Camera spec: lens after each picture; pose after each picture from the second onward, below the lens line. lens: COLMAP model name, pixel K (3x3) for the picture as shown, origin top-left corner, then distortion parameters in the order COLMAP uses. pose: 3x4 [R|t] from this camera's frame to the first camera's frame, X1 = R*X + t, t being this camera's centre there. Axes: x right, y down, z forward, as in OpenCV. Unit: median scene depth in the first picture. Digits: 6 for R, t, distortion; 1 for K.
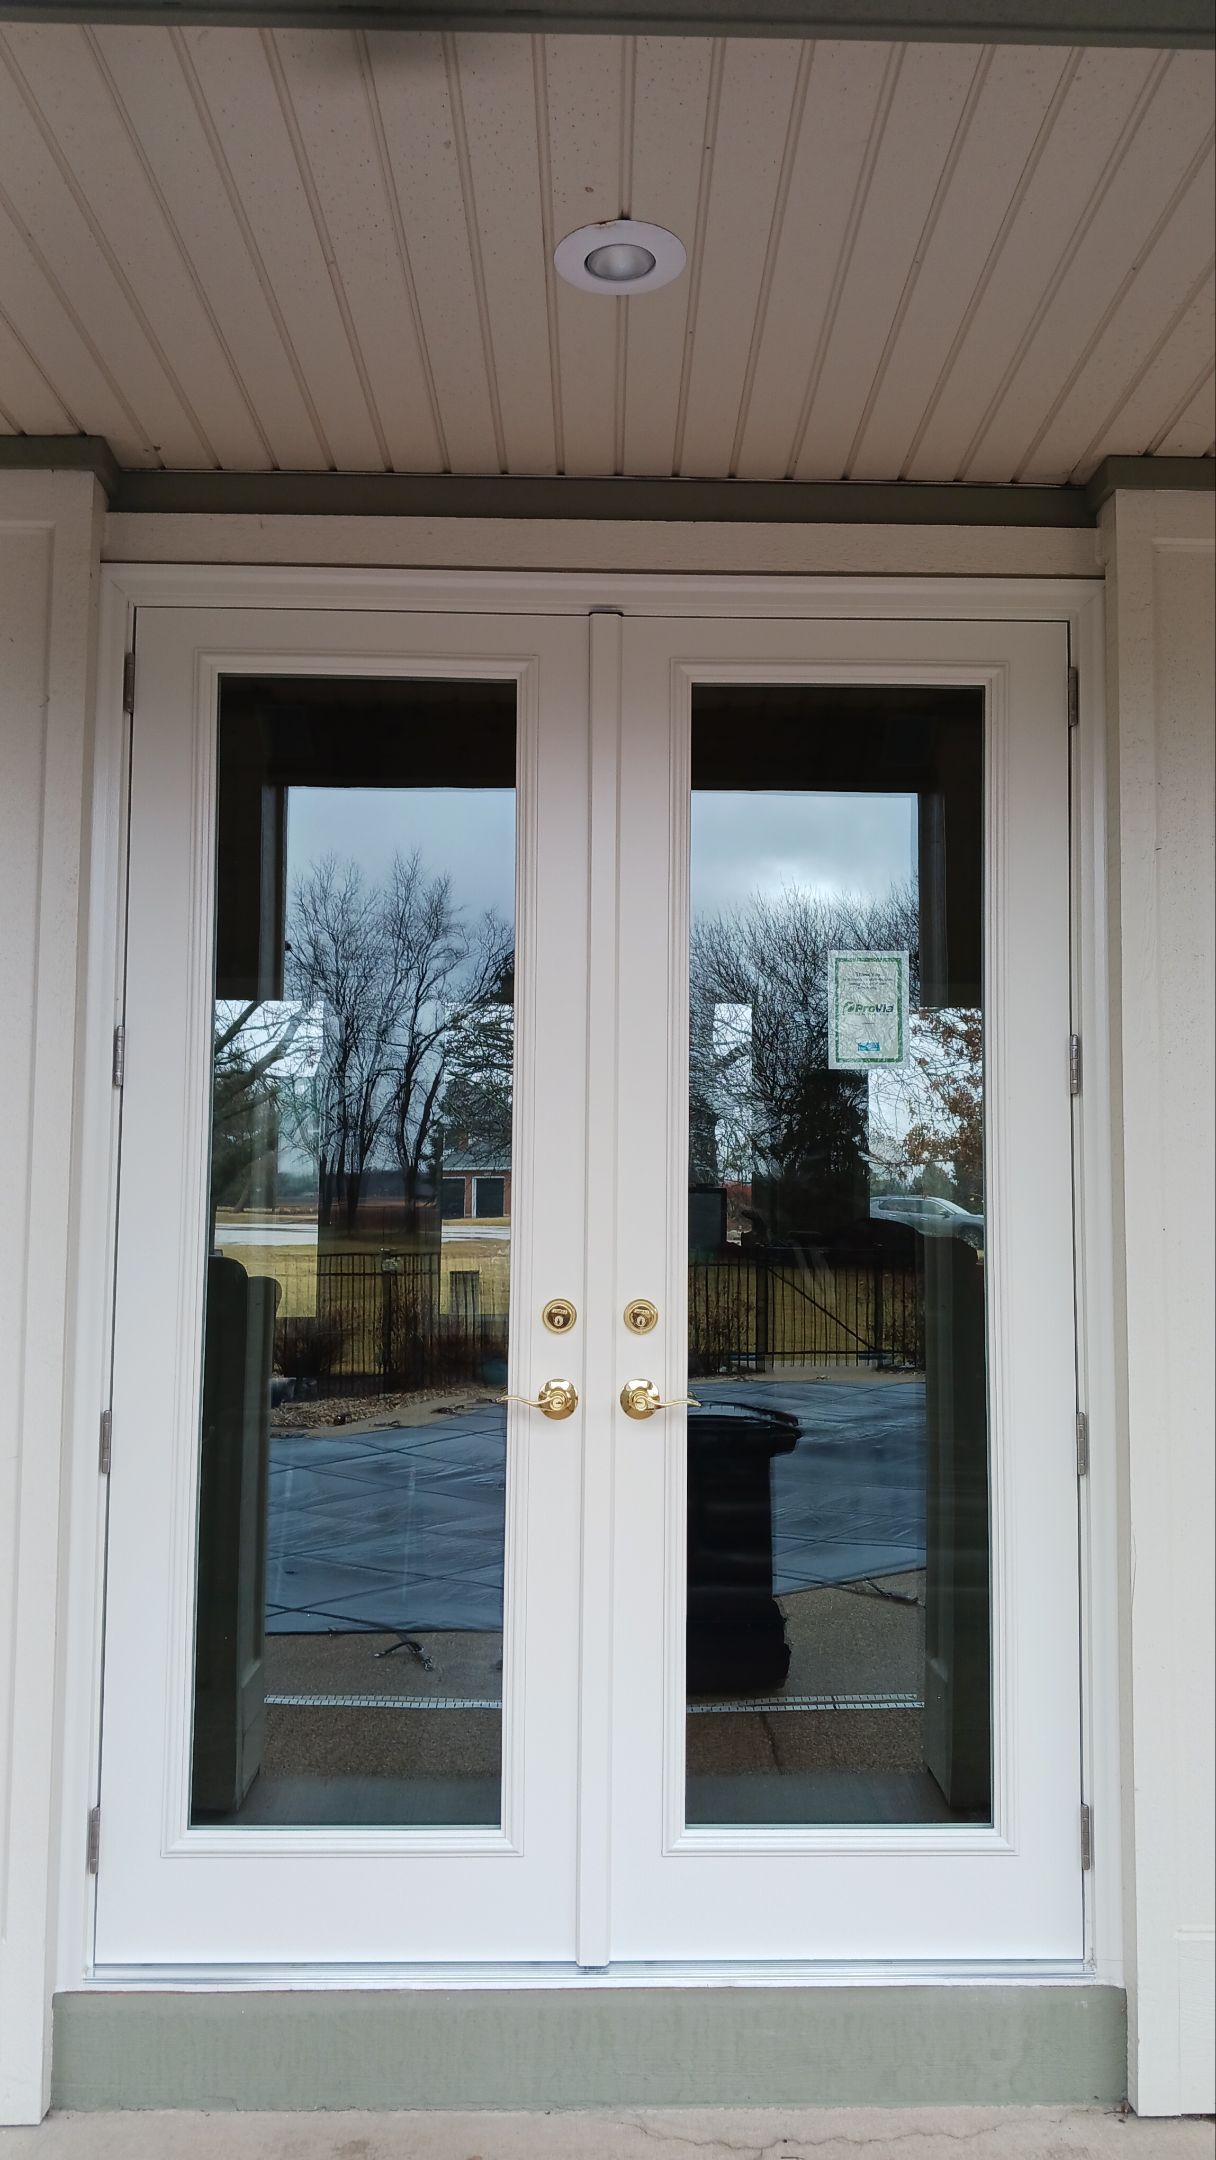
lens RADIAL K [[1693.3, 0, 609.7], [0, 1693.3, 1084.8], [0, 0, 1]] dist [0.037116, -0.052568]
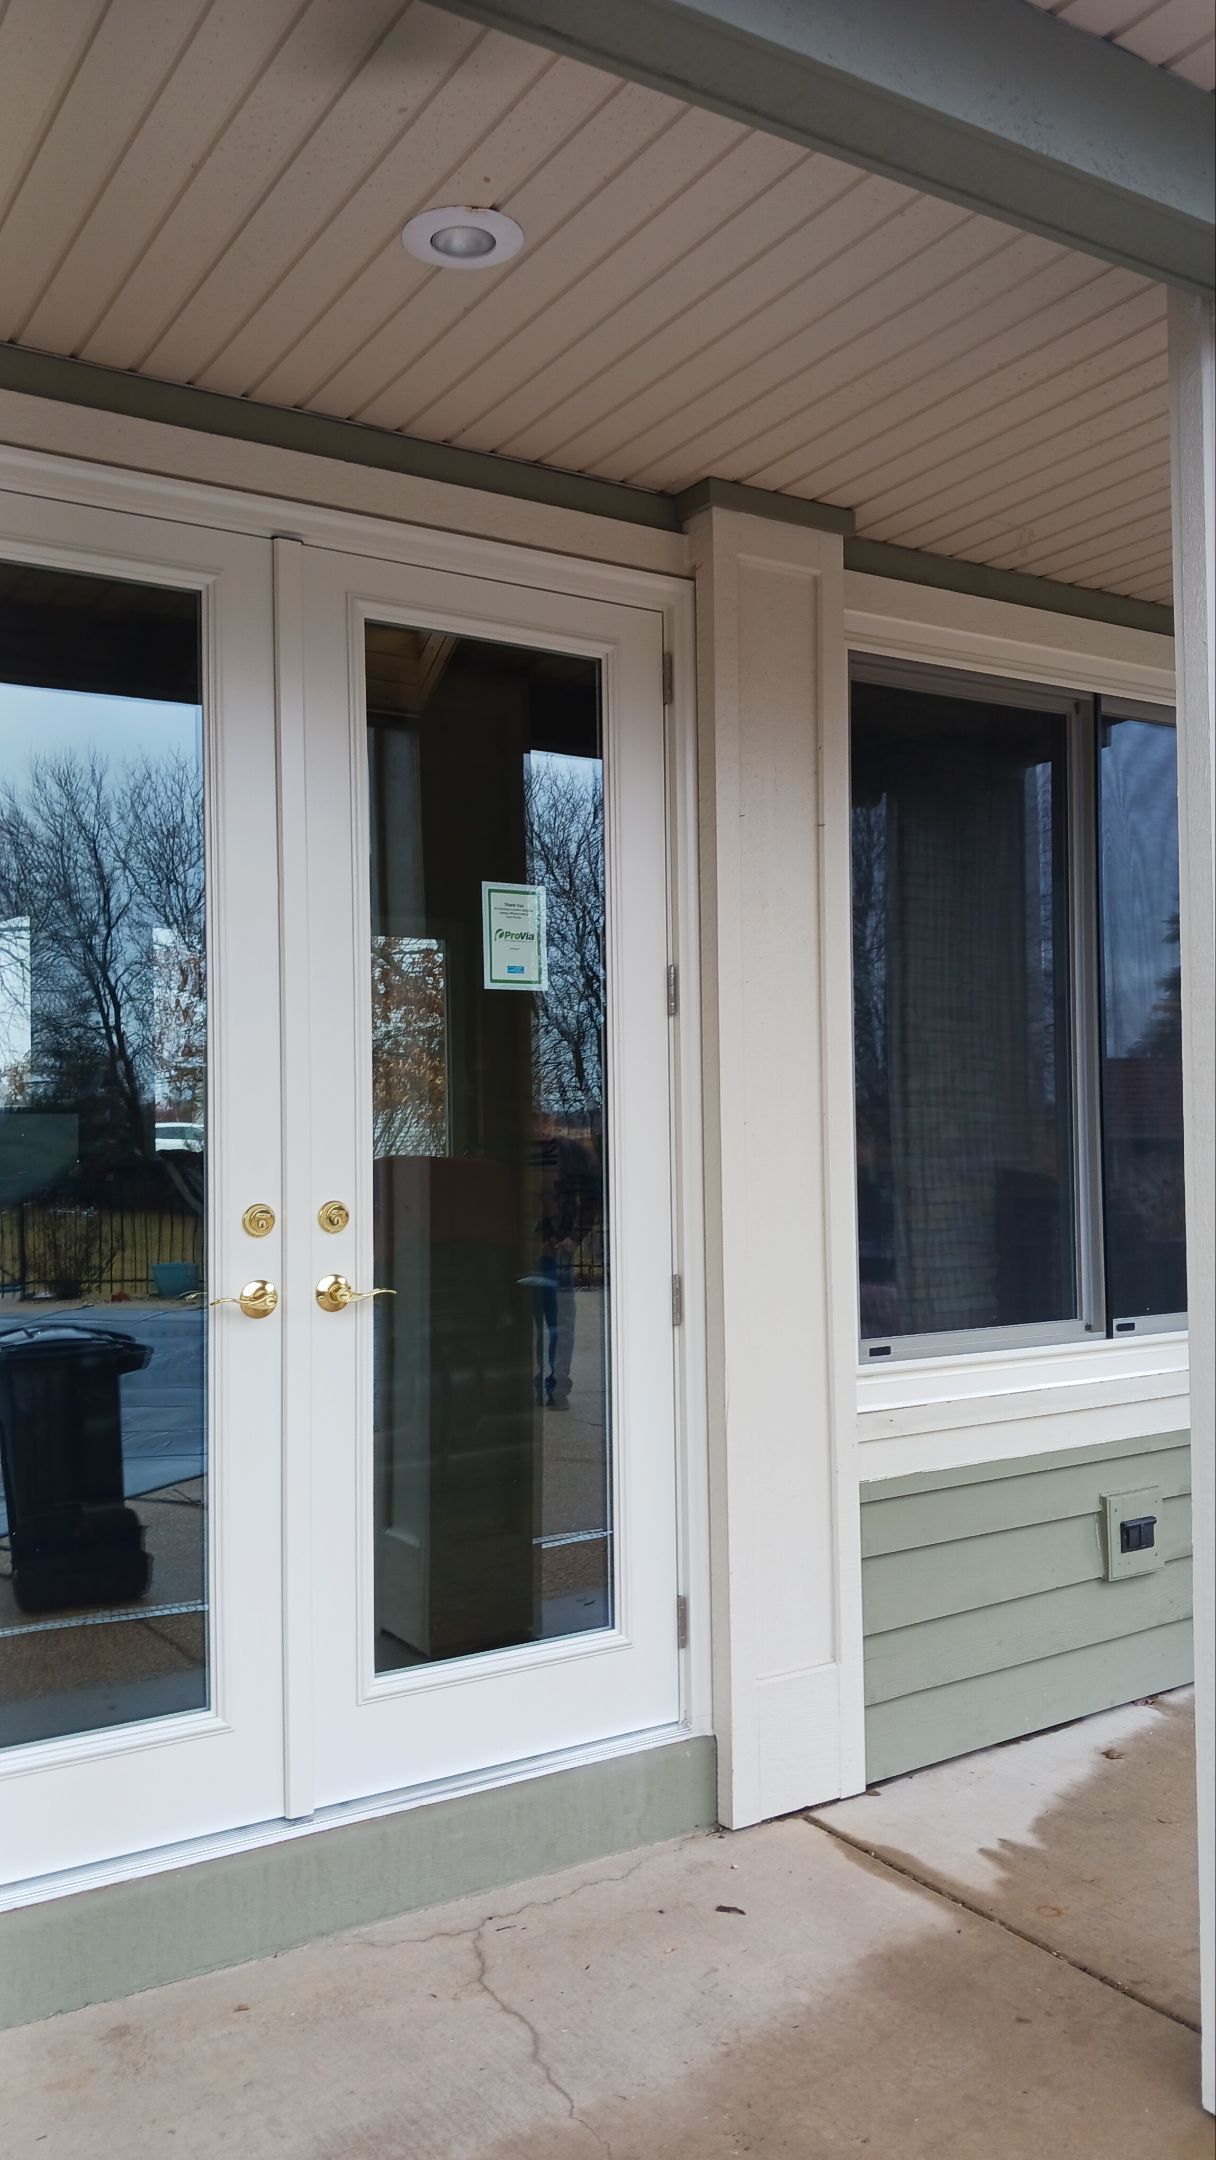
lens RADIAL K [[1693.3, 0, 595.6], [0, 1693.3, 1083.4], [0, 0, 1]] dist [0.037116, -0.052568]
pose [[0.861447, -0.006992, 0.507799, -0.402589], [-0.020664, 0.998595, 0.048805, -0.004032], [-0.507427, -0.052536, 0.860092, -0.000029]]
